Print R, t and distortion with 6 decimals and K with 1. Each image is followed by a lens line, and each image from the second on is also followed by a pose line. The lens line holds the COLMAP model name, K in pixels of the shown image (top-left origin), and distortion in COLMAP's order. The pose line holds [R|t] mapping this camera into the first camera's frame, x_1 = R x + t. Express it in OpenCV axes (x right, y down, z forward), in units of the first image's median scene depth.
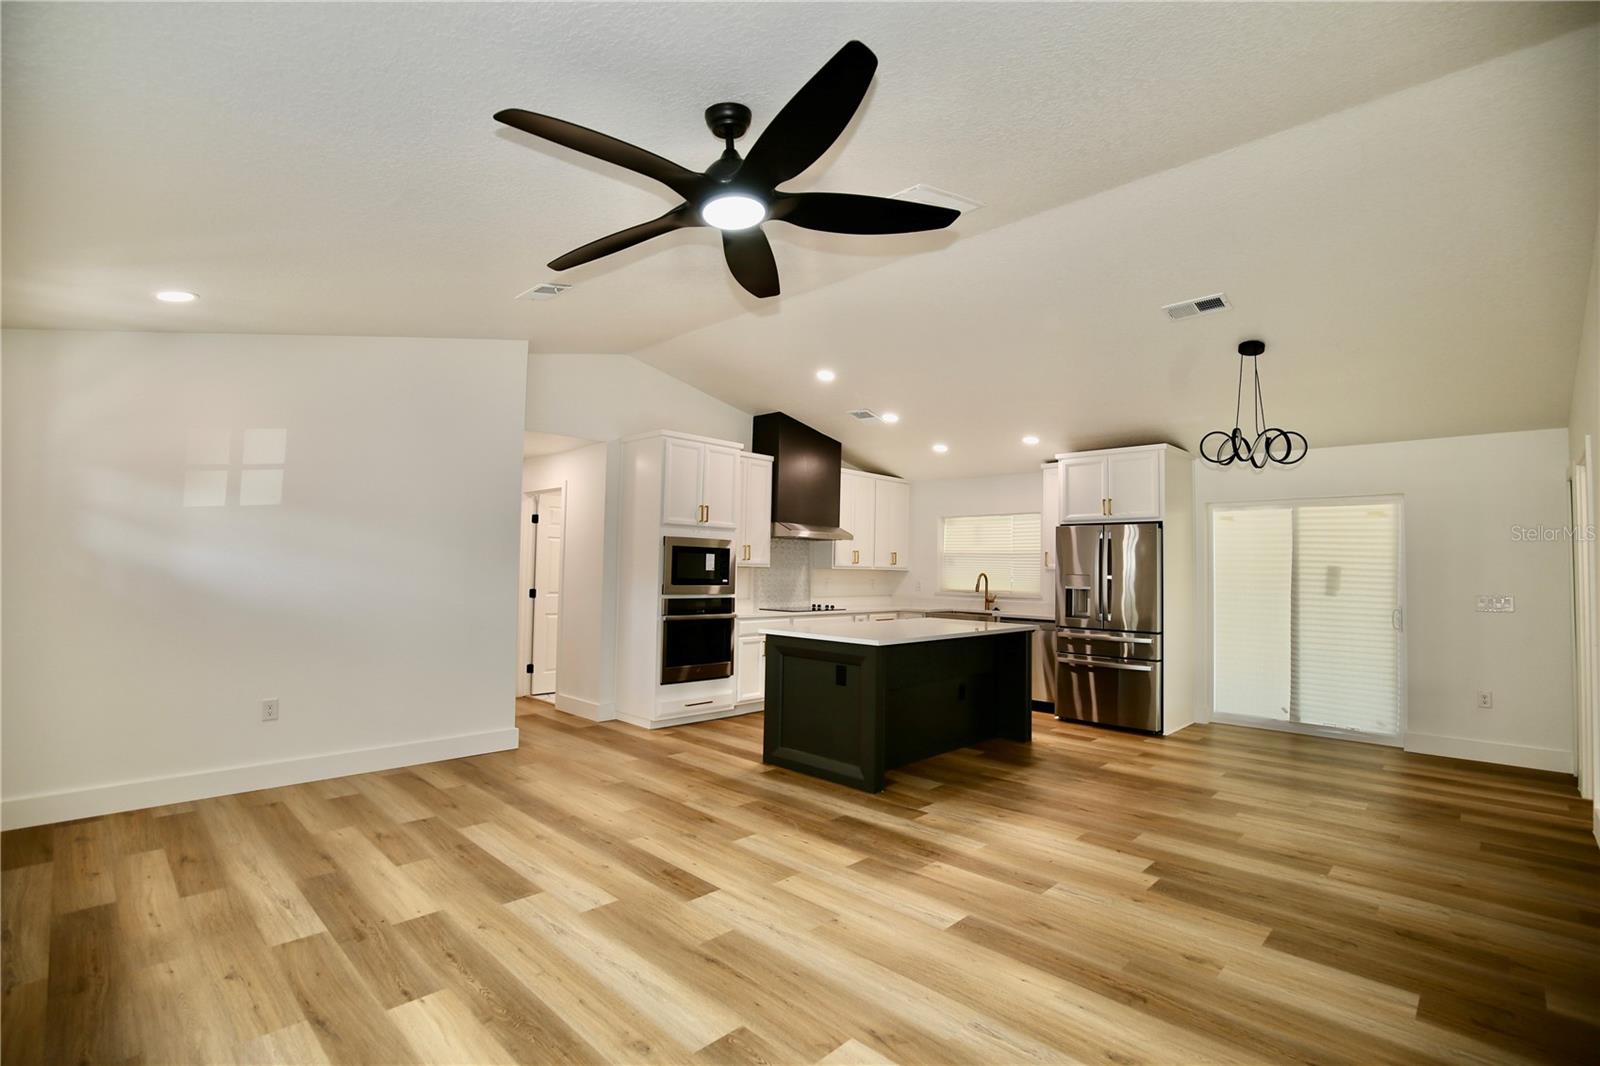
lens RADIAL K [[735.9, 0, 809.6], [0, 735.9, 531.7], [0, 0, 1]] dist [-0.033566, 0.005349]
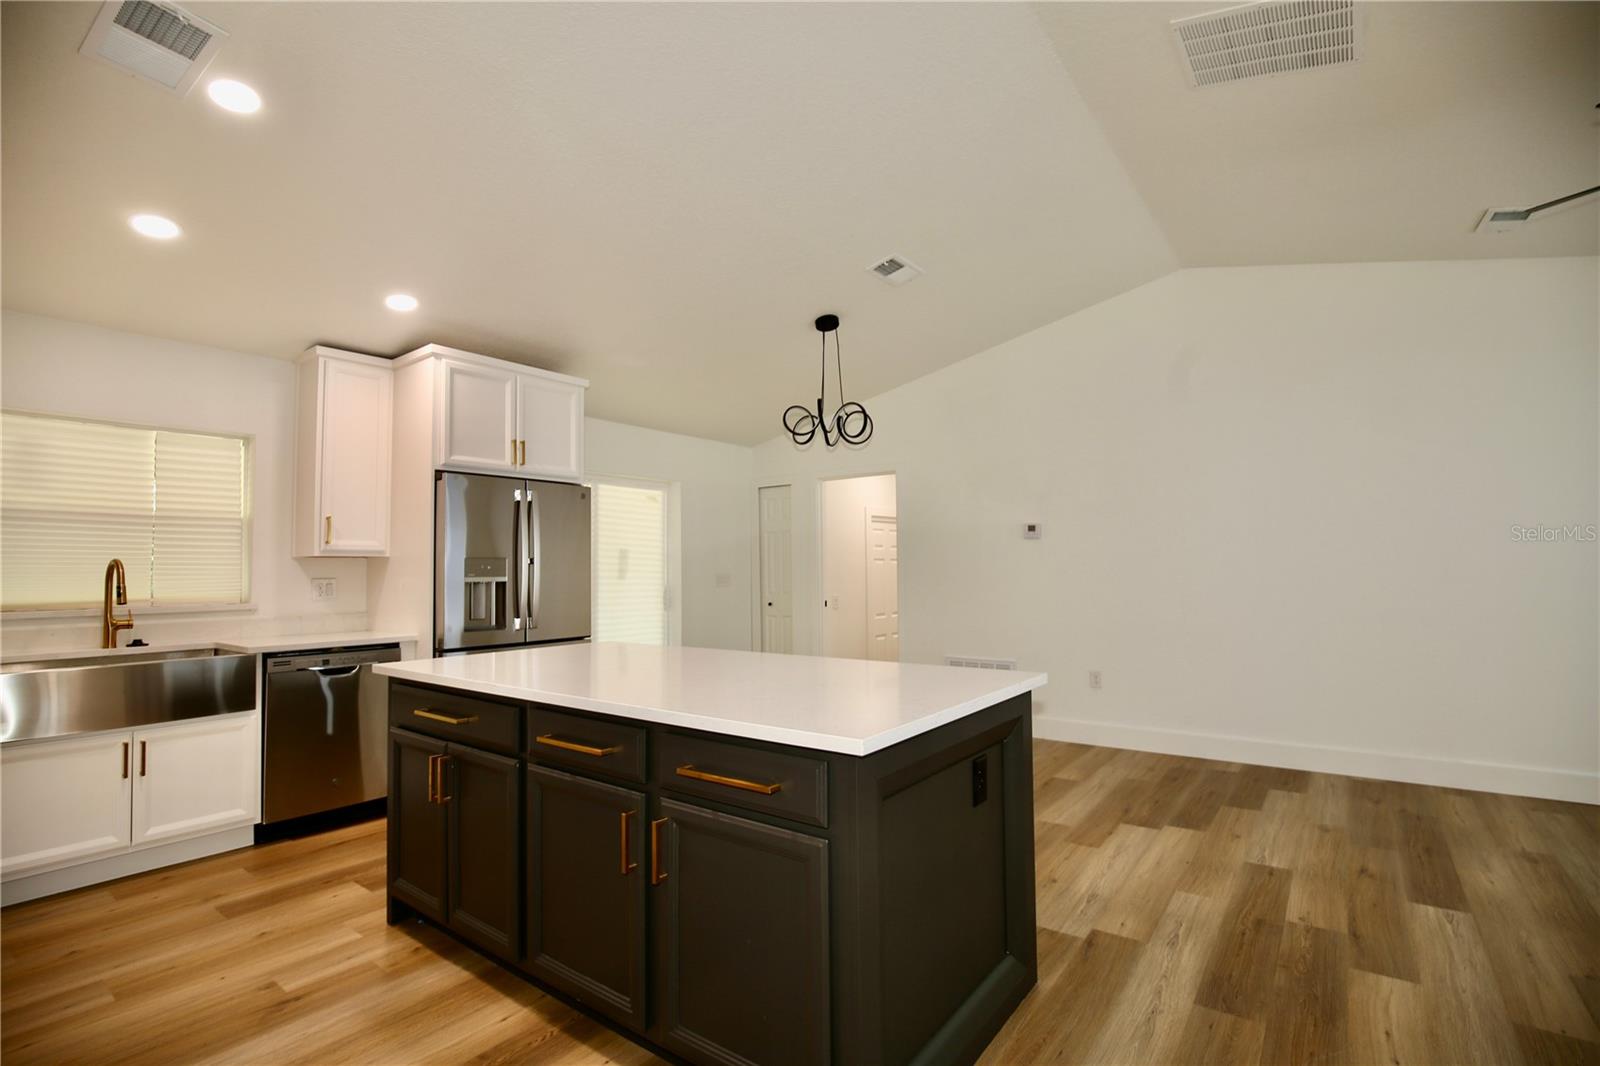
lens RADIAL K [[735.9, 0, 811.3], [0, 735.9, 536.0], [0, 0, 1]] dist [-0.033566, 0.005349]
pose [[-0.131225, 0.029942, 0.990900, -0.369708], [-0.041346, 0.998509, -0.035647, 0.072348], [-0.990490, -0.045648, -0.129792, 1.155884]]
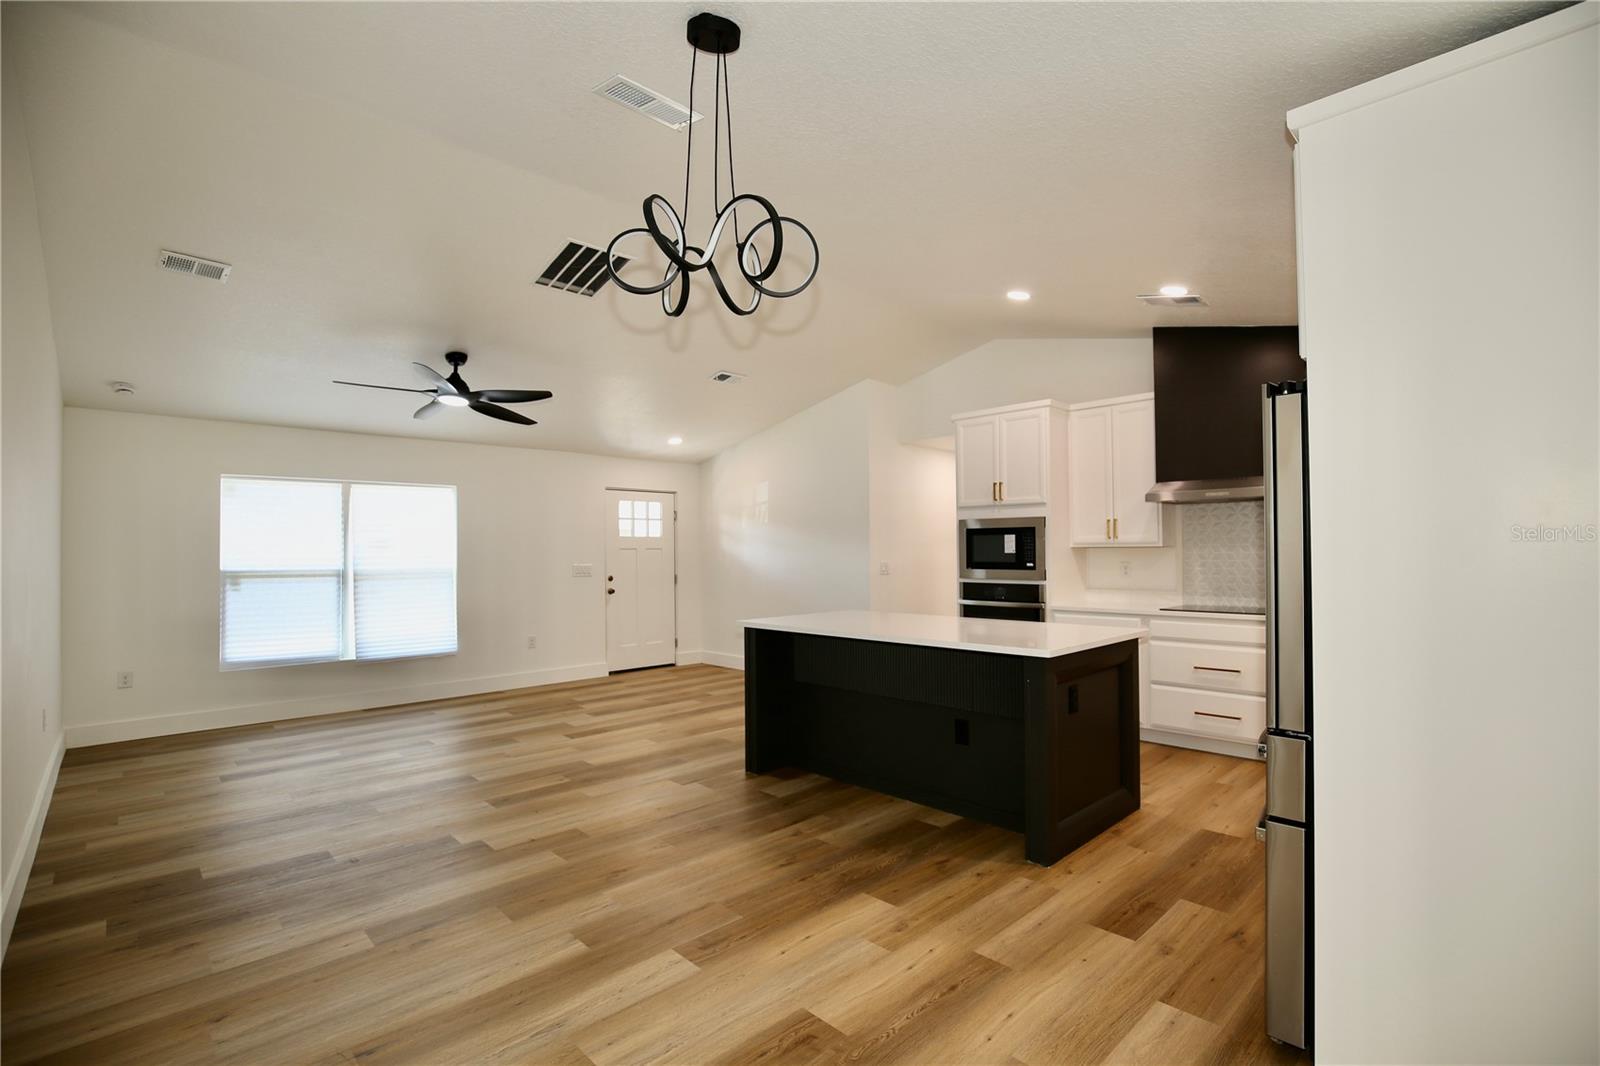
lens RADIAL K [[735.9, 0, 805.6], [0, 735.9, 539.1], [0, 0, 1]] dist [-0.033566, 0.005349]
pose [[-0.039305, -0.033960, -0.998650, 1.050168], [0.061010, 0.997476, -0.036321, 0.071965], [0.997363, -0.062355, -0.037134, 1.071805]]
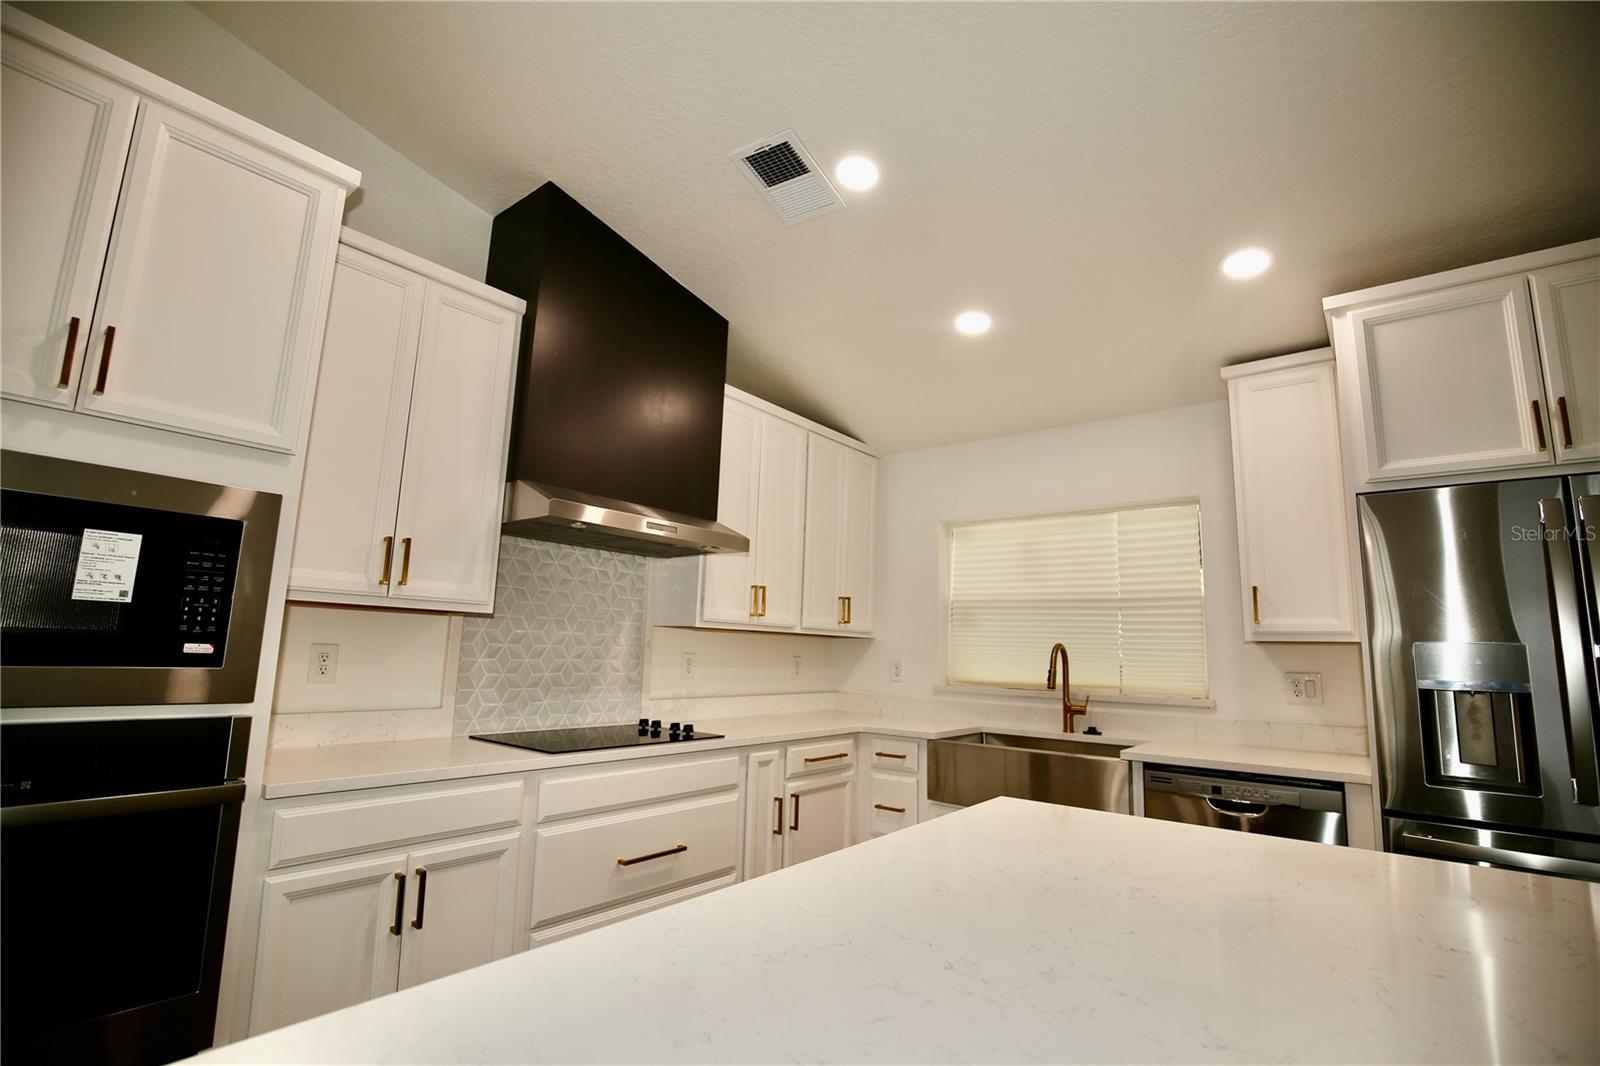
lens RADIAL K [[735.9, 0, 804.3], [0, 735.9, 534.9], [0, 0, 1]] dist [-0.033566, 0.005349]
pose [[0.995515, 0.026867, 0.090709, 0.088515], [-0.017586, 0.994668, -0.101615, 0.069134], [-0.092956, 0.099565, 0.990680, 1.027770]]
